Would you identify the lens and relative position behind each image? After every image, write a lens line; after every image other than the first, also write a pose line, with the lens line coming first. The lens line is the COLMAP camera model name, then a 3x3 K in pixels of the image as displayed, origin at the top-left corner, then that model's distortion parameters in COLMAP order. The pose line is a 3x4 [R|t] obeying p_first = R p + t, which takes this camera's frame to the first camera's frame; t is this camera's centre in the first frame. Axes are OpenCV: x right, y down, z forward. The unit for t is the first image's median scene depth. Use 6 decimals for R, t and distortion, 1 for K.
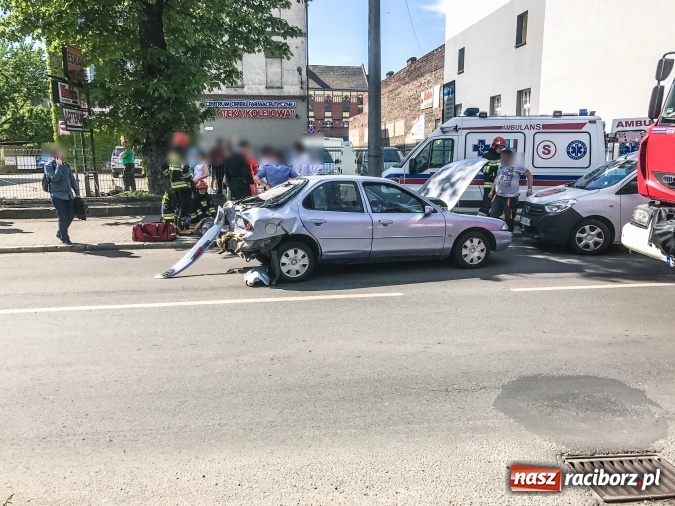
lens RADIAL K [[613.6, 0, 337.5], [0, 613.6, 253.0], [0, 0, 1]] dist [0.000087, -0.002366]
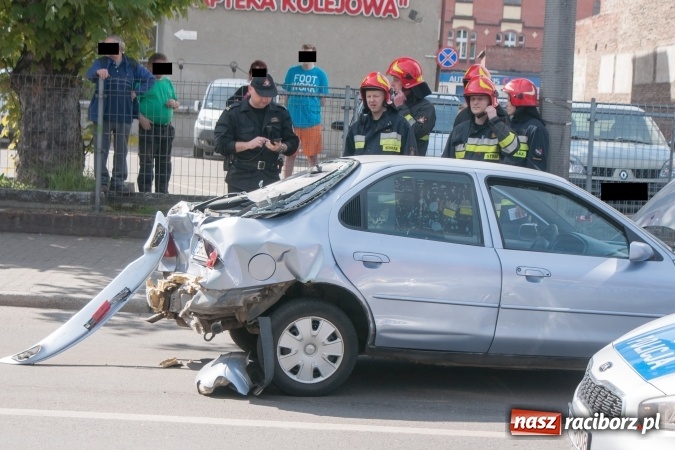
lens RADIAL K [[2263.3, 0, 337.5], [0, 2263.3, 225.0], [0, 0, 1]] dist [-0.113873, -0.276449]
pose [[0.982485, 0.063639, -0.175139, 0.221368], [-0.084224, 0.990050, -0.112730, 0.106643], [0.166223, 0.125506, 0.978069, -0.566450]]
